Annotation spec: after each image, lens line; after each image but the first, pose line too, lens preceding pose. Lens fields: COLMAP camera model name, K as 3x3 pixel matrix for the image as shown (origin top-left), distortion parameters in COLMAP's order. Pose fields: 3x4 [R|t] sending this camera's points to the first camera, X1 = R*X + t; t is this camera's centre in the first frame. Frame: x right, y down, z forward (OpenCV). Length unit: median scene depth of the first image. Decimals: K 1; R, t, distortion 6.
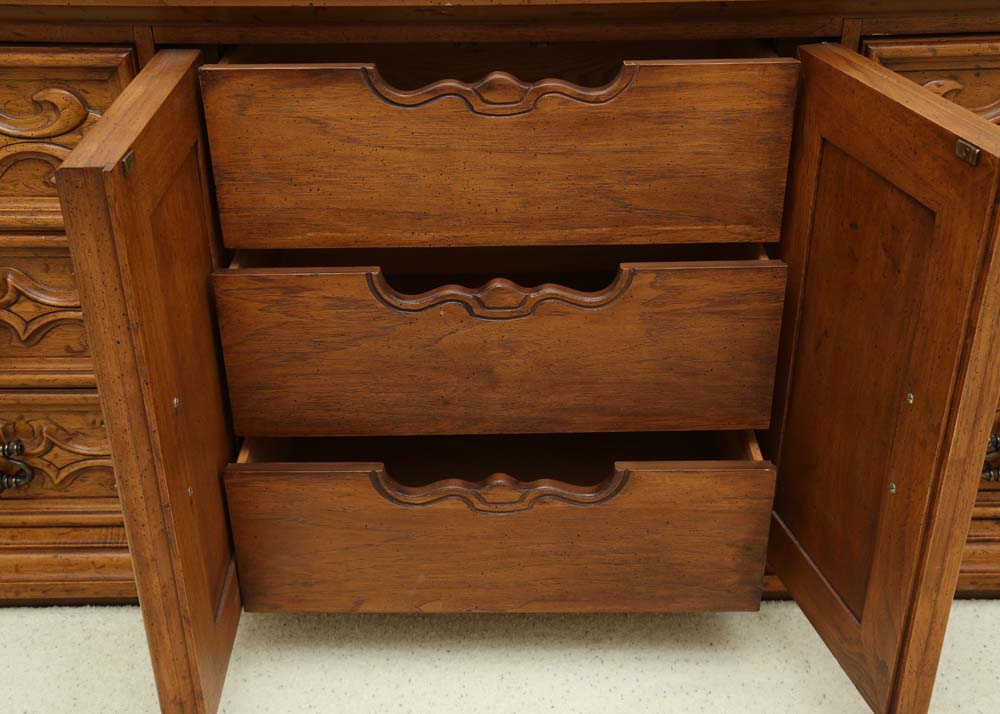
lens RADIAL K [[1268.3, 0, 531.0], [0, 1268.3, 346.8], [0, 0, 1]] dist [0.031589, 0.000000]
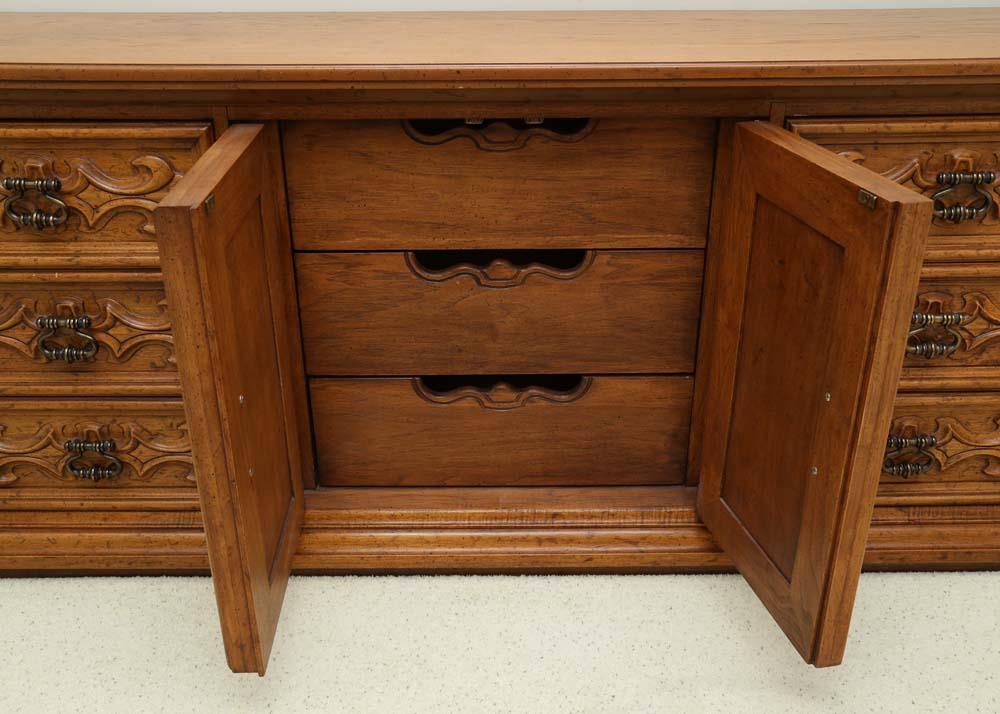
lens RADIAL K [[1106.4, 0, 501.2], [0, 1106.4, 355.9], [0, 0, 1]] dist [-0.018860, 0.000000]
pose [[0.999801, -0.000547, -0.019943, 0.000507], [-0.000375, 0.998932, -0.046198, 0.050171], [0.019947, 0.046196, 0.998733, -0.088974]]
